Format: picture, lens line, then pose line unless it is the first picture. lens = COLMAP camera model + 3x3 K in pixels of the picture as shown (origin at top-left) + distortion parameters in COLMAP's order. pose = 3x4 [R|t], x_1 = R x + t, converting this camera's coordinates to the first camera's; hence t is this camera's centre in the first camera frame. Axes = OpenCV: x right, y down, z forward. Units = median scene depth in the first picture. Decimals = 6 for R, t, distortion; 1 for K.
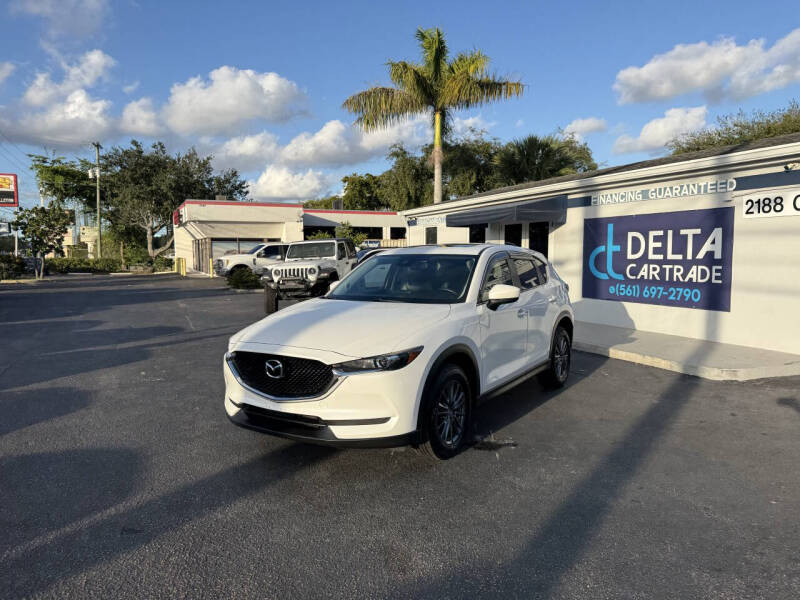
lens RADIAL K [[568.2, 0, 400.0], [0, 568.2, 300.0], [0, 0, 1]] dist [0.035576, -0.042285]
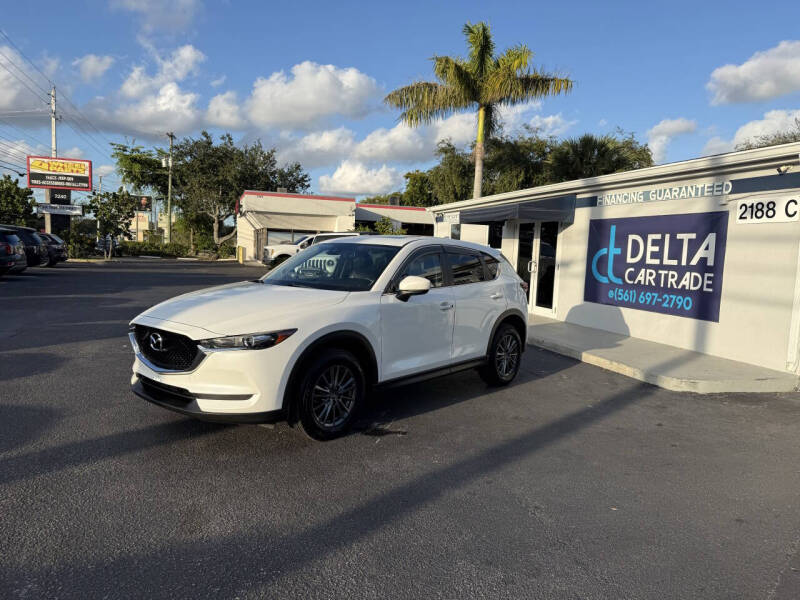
lens RADIAL K [[567.1, 0, 398.8], [0, 567.1, 307.1], [0, 0, 1]] dist [0.046562, -0.057446]
pose [[0.991761, 0.055938, -0.115241, 0.136575], [-0.054007, 0.998344, 0.019818, 0.004637], [0.116159, -0.013431, 0.993140, -0.000671]]
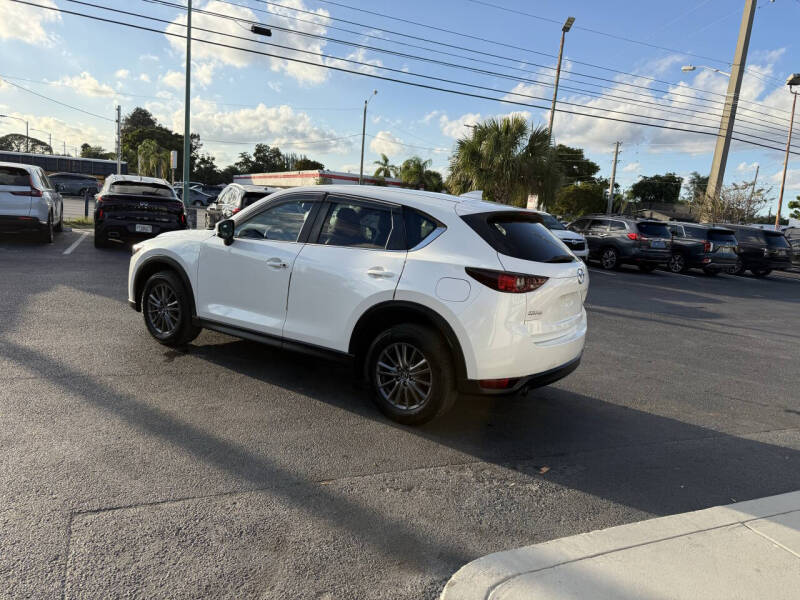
lens RADIAL K [[568.2, 0, 400.0], [0, 568.2, 300.0], [0, 0, 1]] dist [0.035576, -0.042285]
pose [[0.000349, 0.165484, -0.986212, 0.579622], [-0.172159, 0.971497, 0.162954, -0.050854], [0.985069, 0.169728, 0.028829, 0.648507]]
